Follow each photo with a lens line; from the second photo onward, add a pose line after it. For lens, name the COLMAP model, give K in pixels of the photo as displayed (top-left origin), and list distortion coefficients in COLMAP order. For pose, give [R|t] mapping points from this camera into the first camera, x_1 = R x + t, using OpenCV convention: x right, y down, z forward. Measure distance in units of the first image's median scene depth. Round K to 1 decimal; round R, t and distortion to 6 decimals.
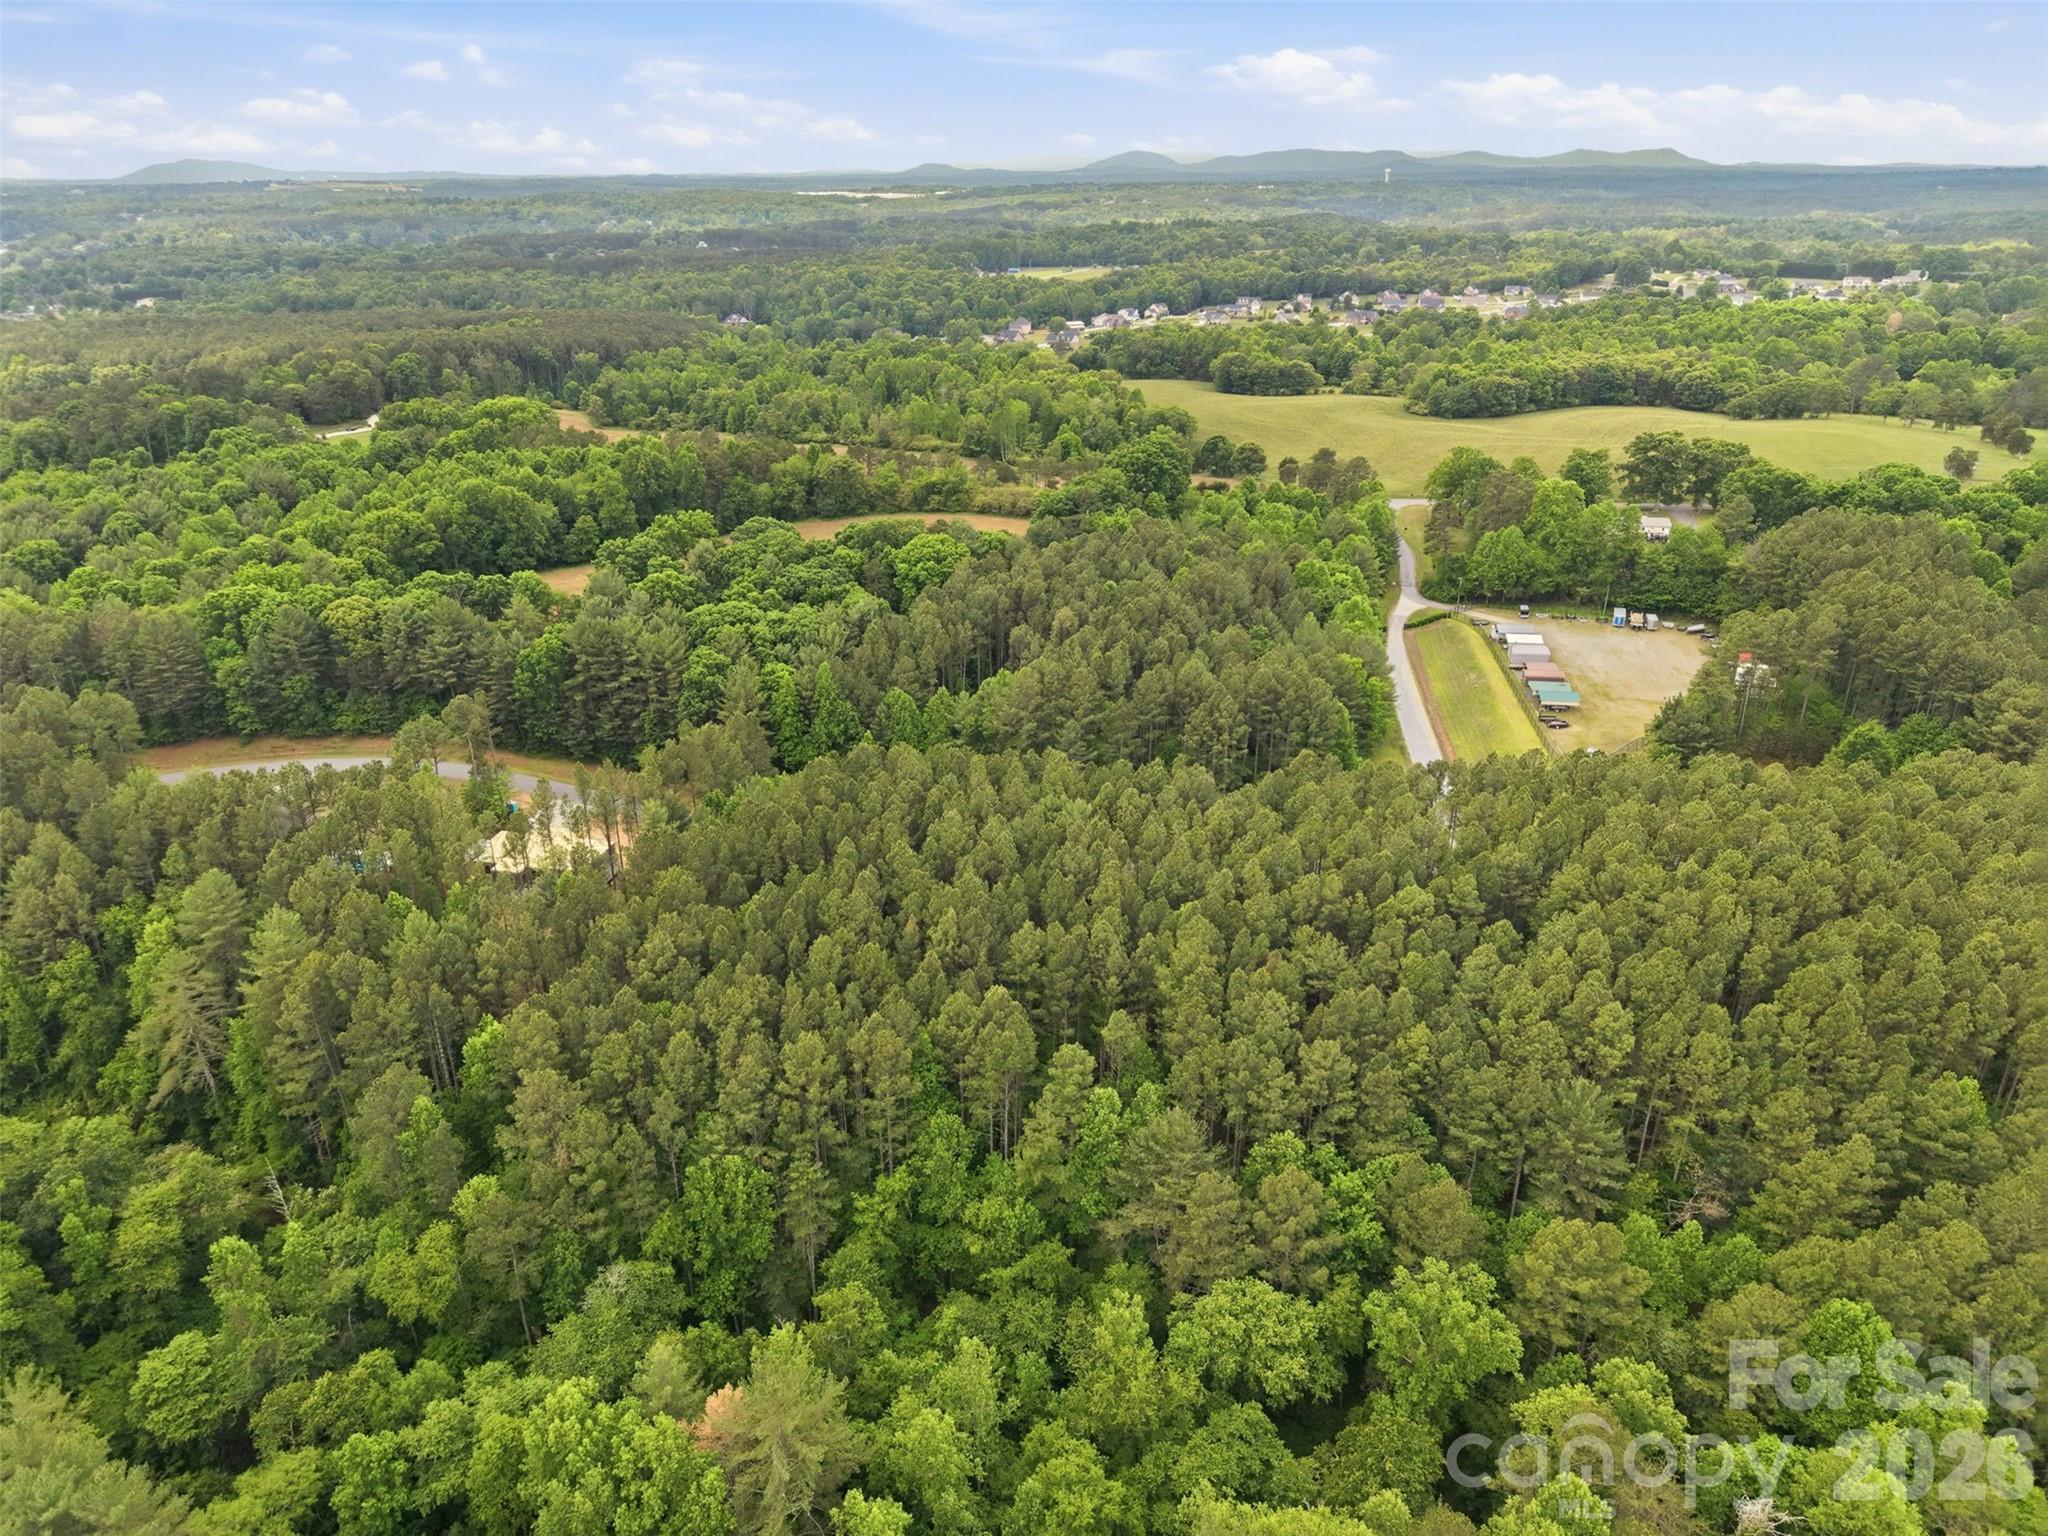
lens RADIAL K [[1411.8, 0, 1030.4], [0, 1411.8, 762.2], [0, 0, 1]] dist [0.108639, -0.082186]
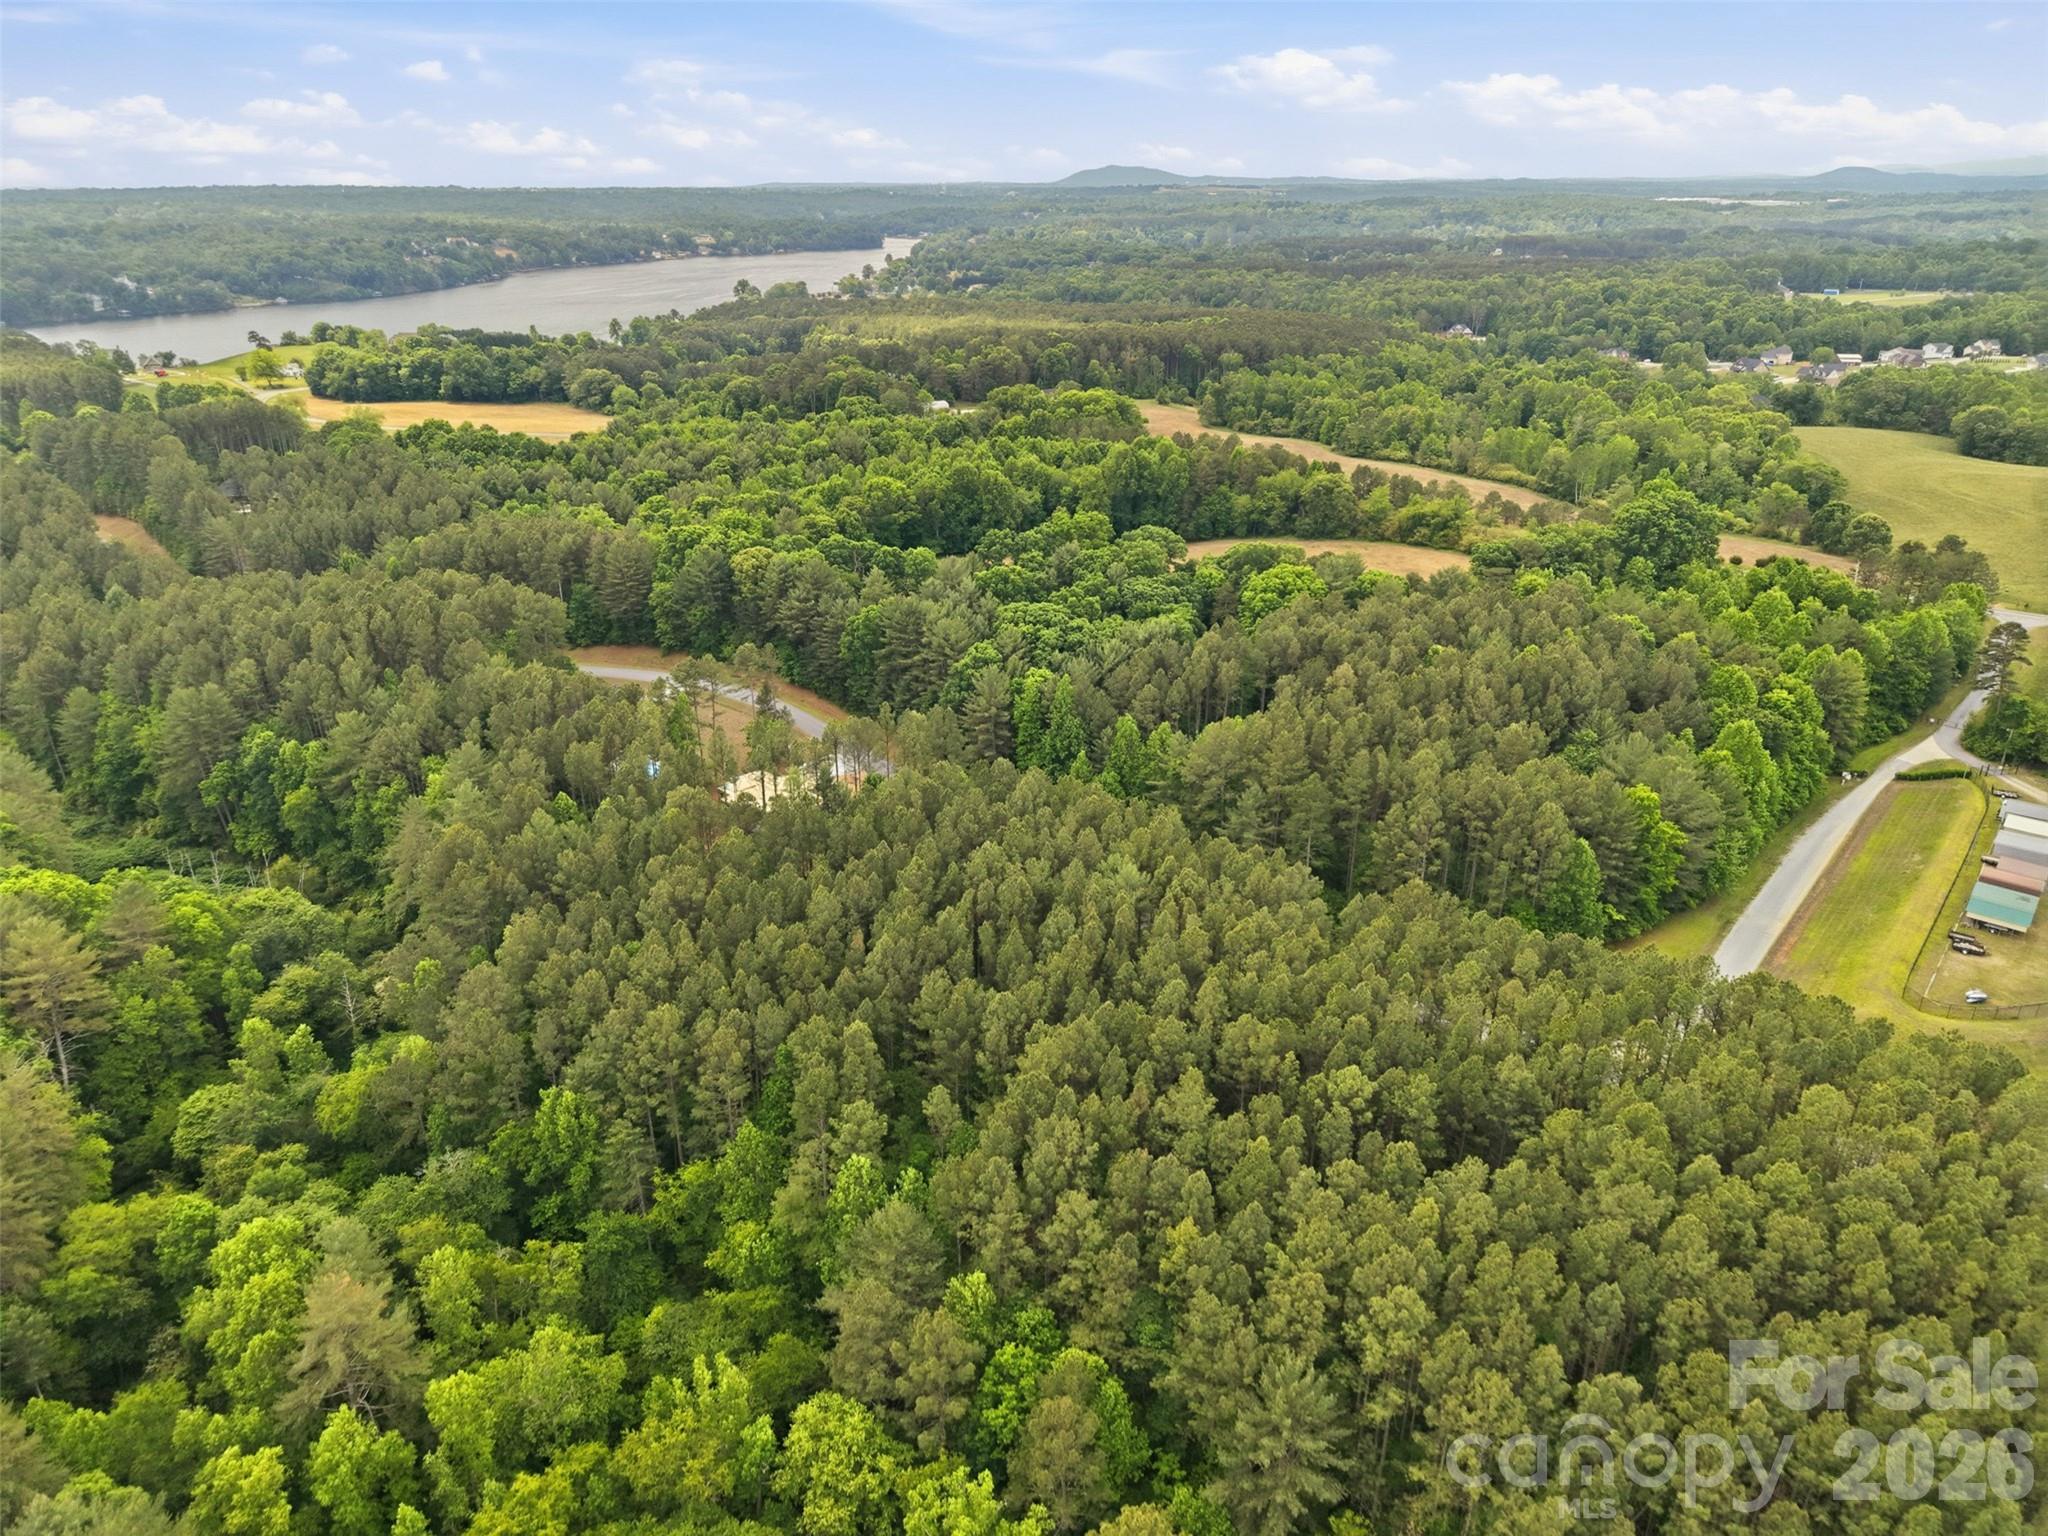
lens RADIAL K [[1411.8, 0, 1030.4], [0, 1411.8, 762.2], [0, 0, 1]] dist [0.108639, -0.082186]
pose [[0.859480, 0.214322, -0.464069, 0.274107], [-0.215778, 0.975125, 0.050713, -0.051014], [0.463394, 0.056549, 0.884346, 0.110681]]
